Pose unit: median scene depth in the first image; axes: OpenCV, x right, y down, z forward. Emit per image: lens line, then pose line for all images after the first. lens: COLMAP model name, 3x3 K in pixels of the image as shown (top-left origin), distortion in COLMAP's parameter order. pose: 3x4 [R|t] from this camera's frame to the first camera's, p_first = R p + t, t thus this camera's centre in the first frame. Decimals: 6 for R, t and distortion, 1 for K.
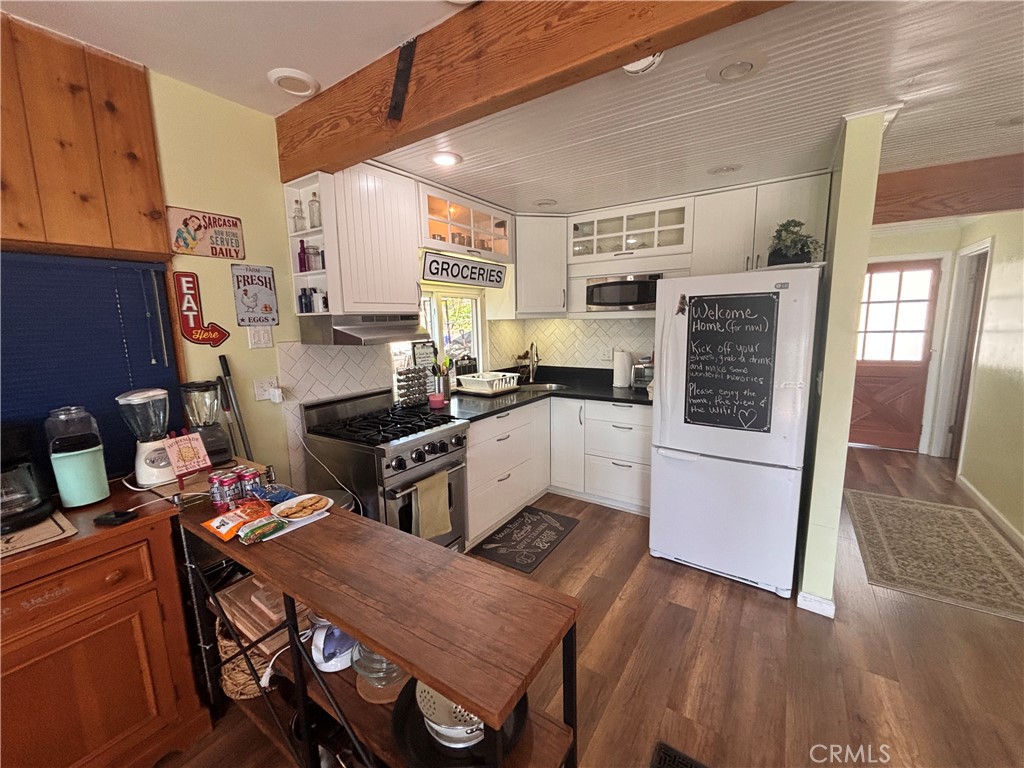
lens RADIAL K [[416.7, 0, 510.6], [0, 416.7, 383.2], [0, 0, 1]] dist [-0.000200, -0.000269]
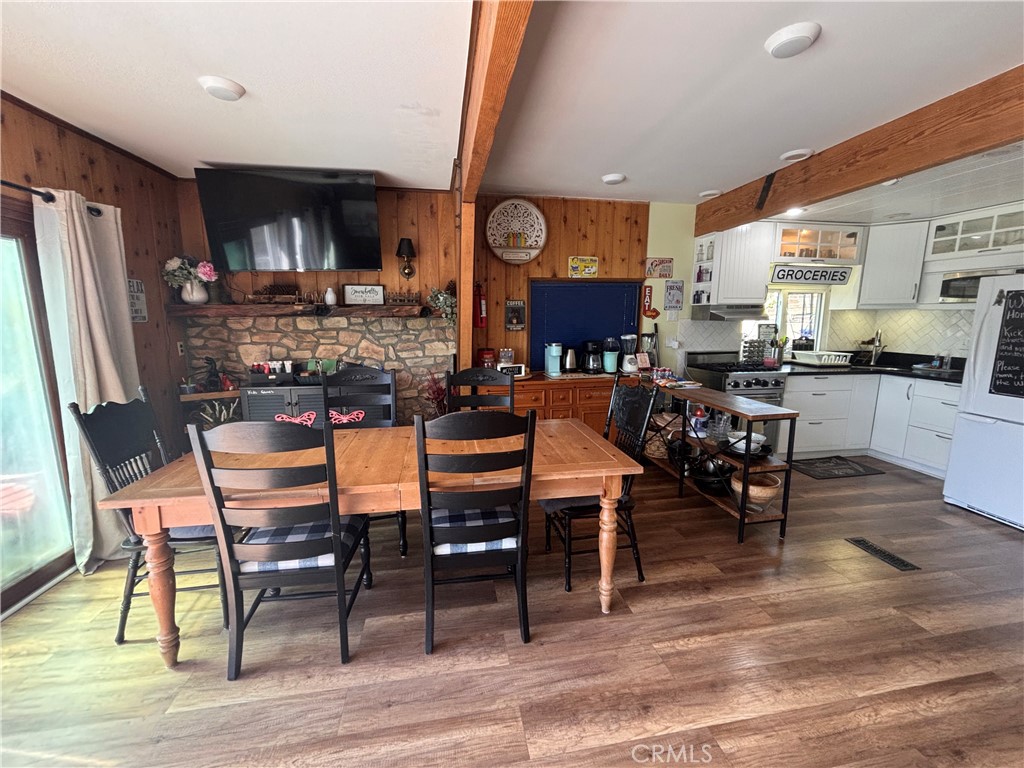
lens RADIAL K [[416.7, 0, 510.6], [0, 416.7, 383.2], [0, 0, 1]] dist [-0.000200, -0.000269]
pose [[0.693518, 0.135630, -0.707557, 0.311982], [-0.123503, 0.989963, 0.068711, 0.161090], [0.709774, 0.039733, 0.703308, -0.906231]]
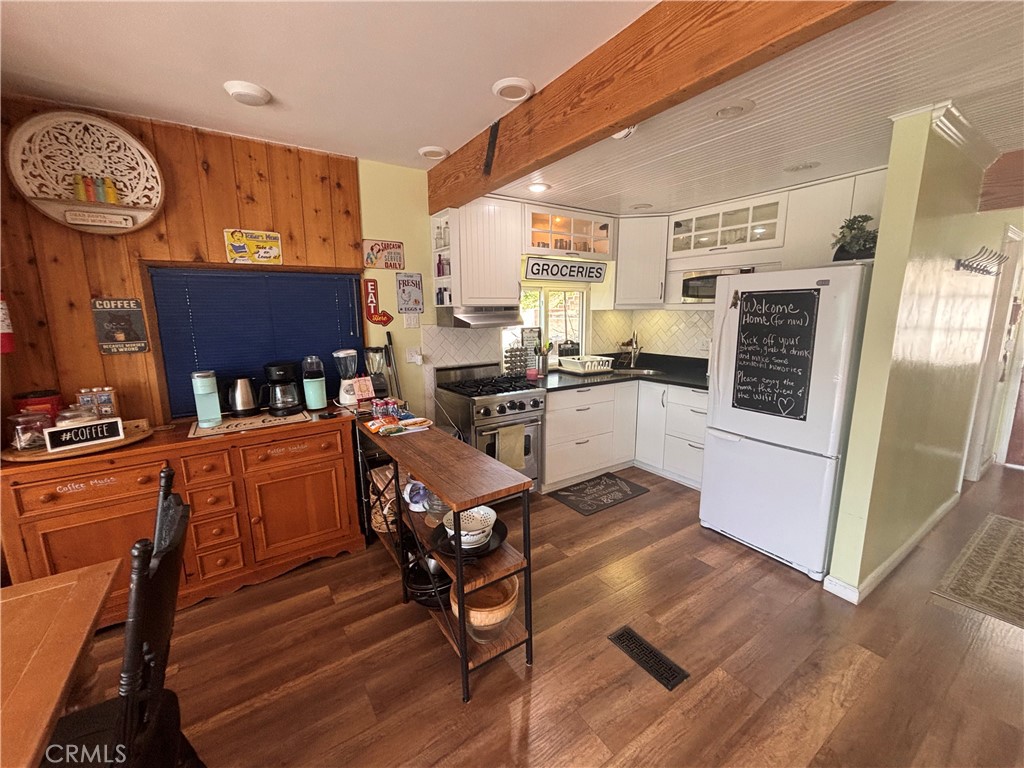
lens RADIAL K [[416.7, 0, 510.6], [0, 416.7, 383.2], [0, 0, 1]] dist [-0.000200, -0.000269]
pose [[0.925133, 0.077634, -0.371620, 0.288301], [-0.067145, 0.996896, 0.041103, 0.027417], [0.373657, -0.013073, 0.927475, -0.247641]]
